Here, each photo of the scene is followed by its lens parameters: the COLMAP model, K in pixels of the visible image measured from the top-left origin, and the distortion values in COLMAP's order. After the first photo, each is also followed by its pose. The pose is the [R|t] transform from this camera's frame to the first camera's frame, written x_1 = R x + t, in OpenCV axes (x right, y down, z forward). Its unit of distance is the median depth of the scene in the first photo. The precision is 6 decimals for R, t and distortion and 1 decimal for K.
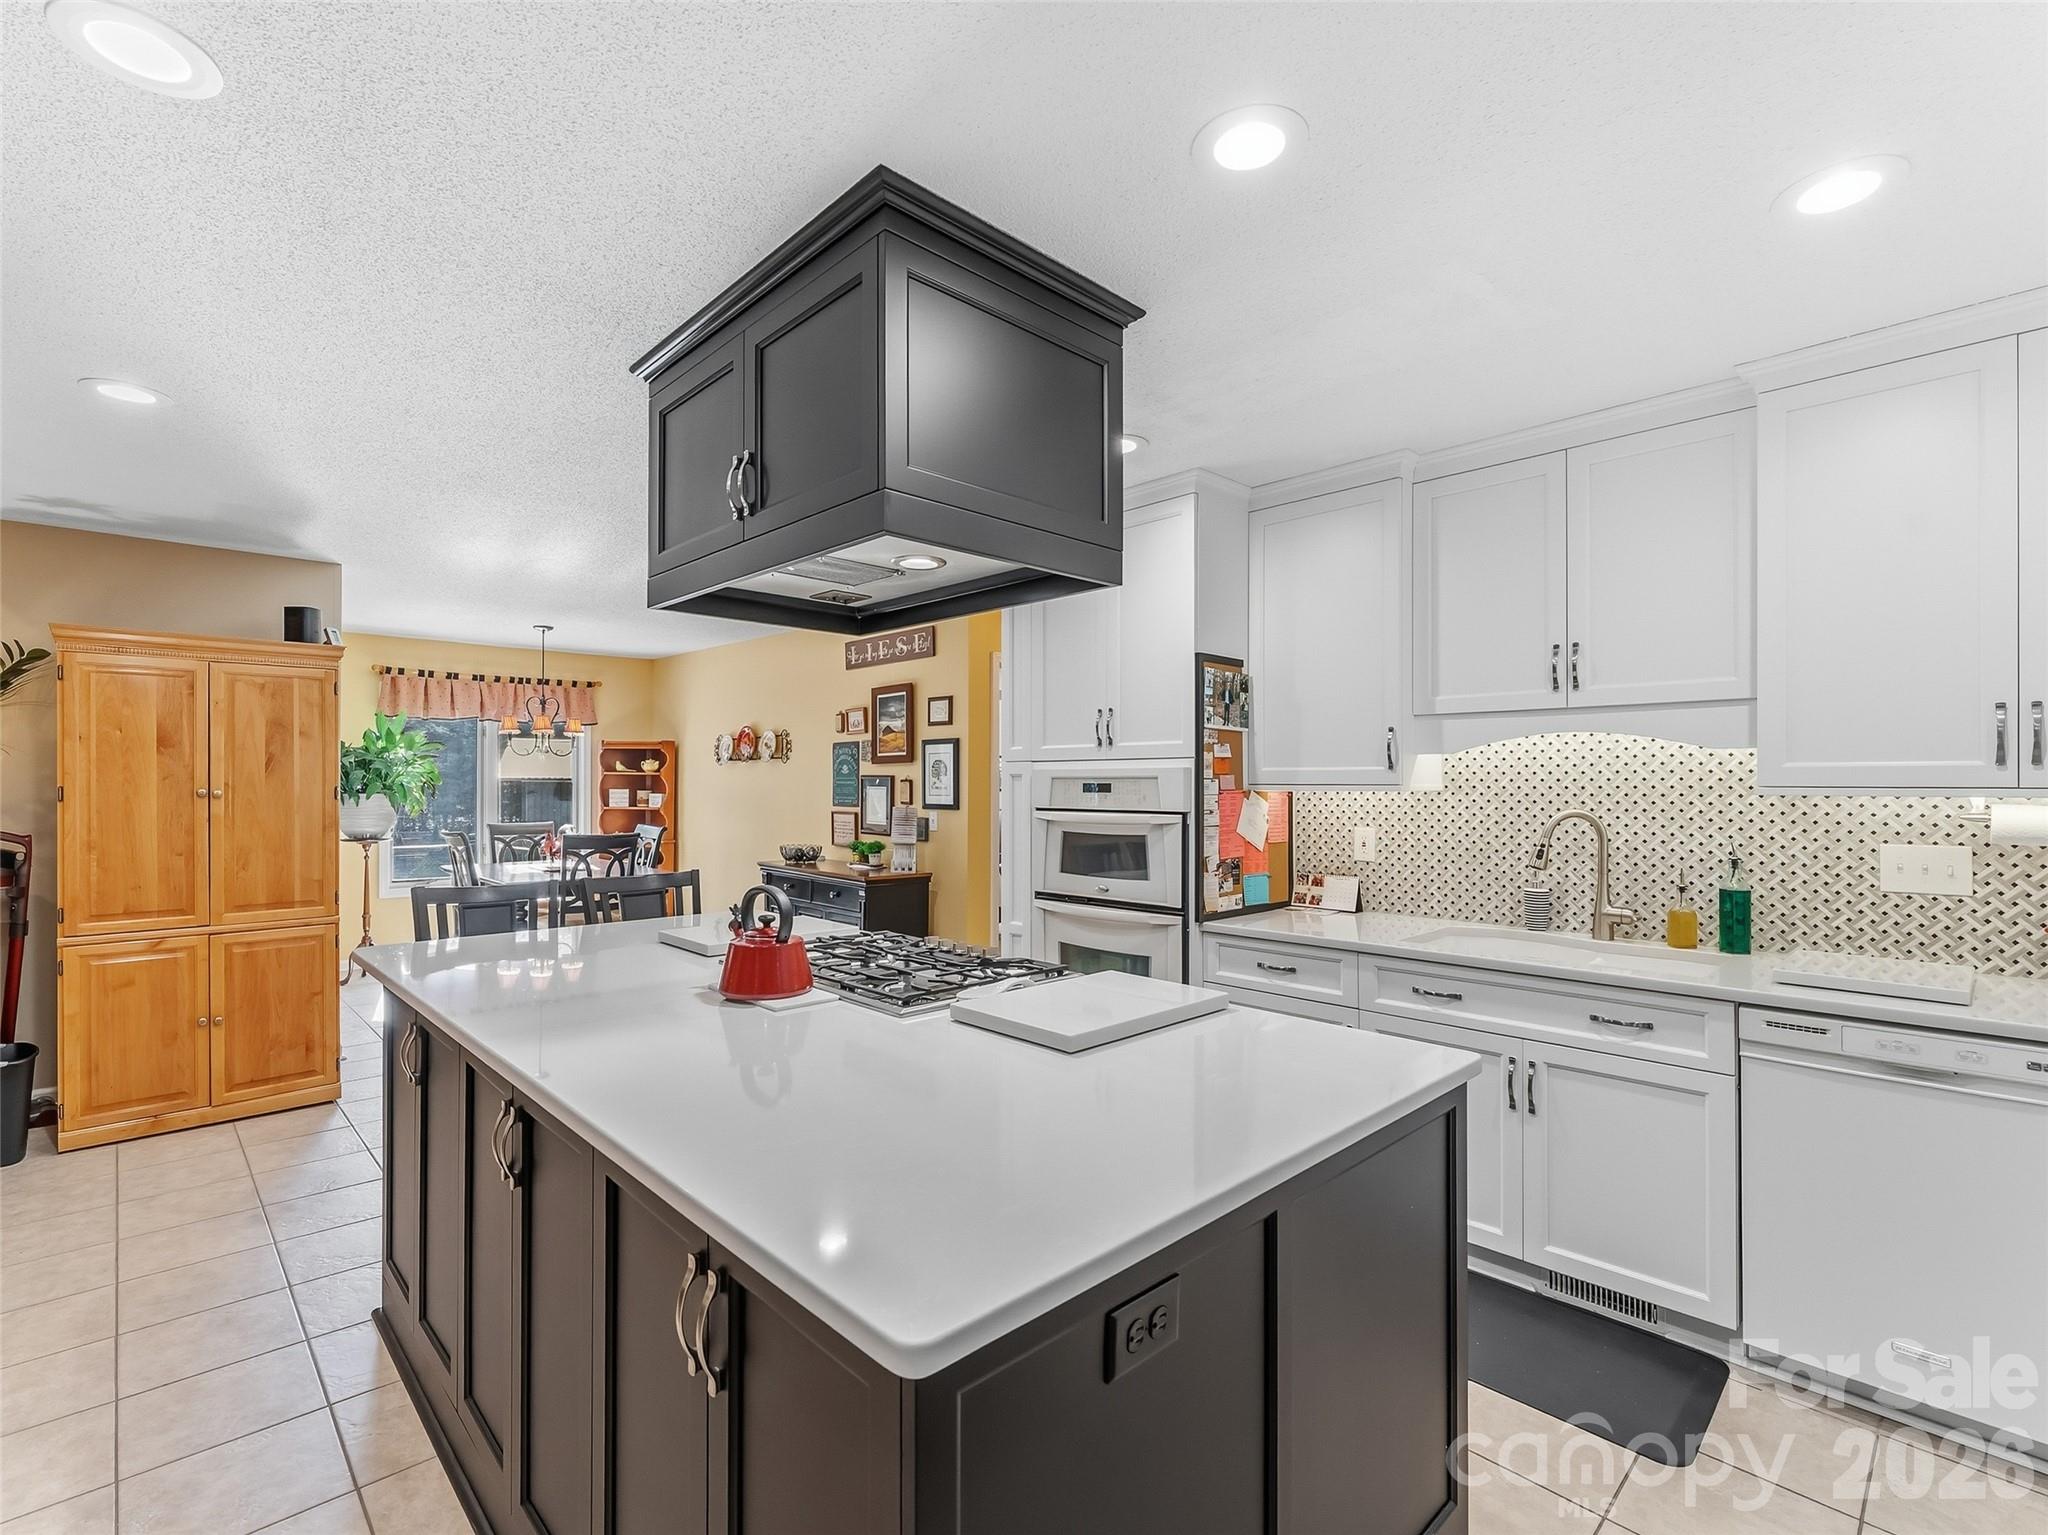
lens RADIAL K [[949.8, 0, 1018.3], [0, 949.8, 775.9], [0, 0, 1]] dist [0.000431, -0.000026]
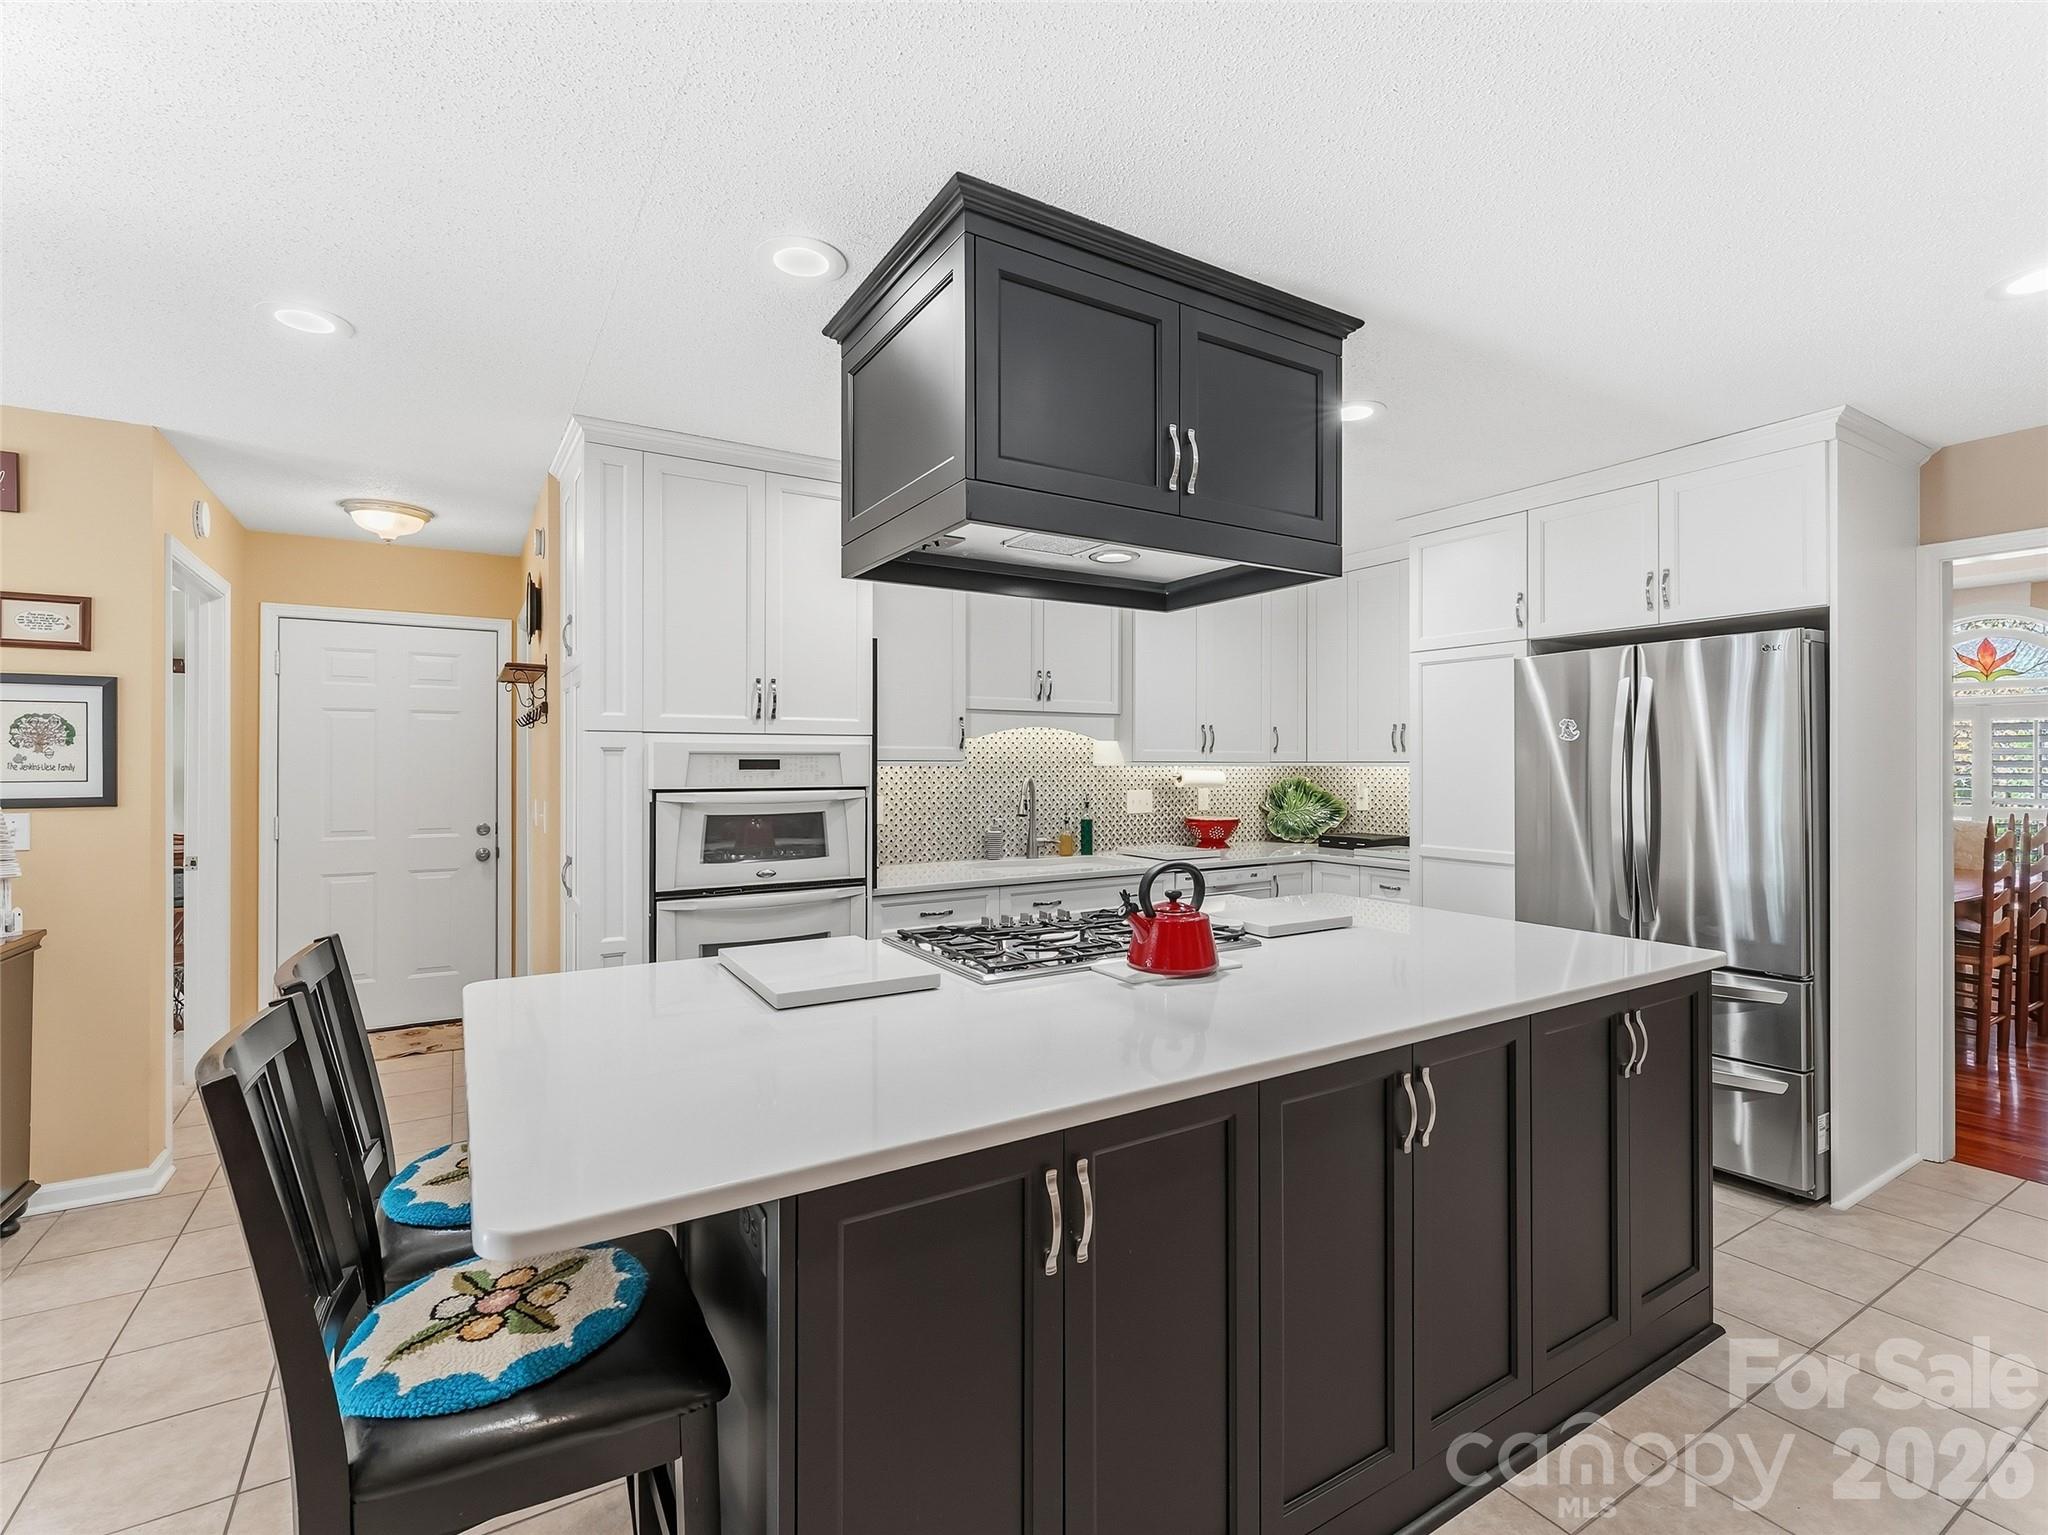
lens RADIAL K [[934.7, 0, 1024.5], [0, 934.7, 756.7], [0, 0, 1]] dist [-0.000435, -0.000103]
pose [[0.211512, 0.003536, 0.977369, -0.851247], [-0.009247, 0.999956, -0.001617, 0.004905], [-0.977332, -0.008696, 0.211536, 0.640280]]
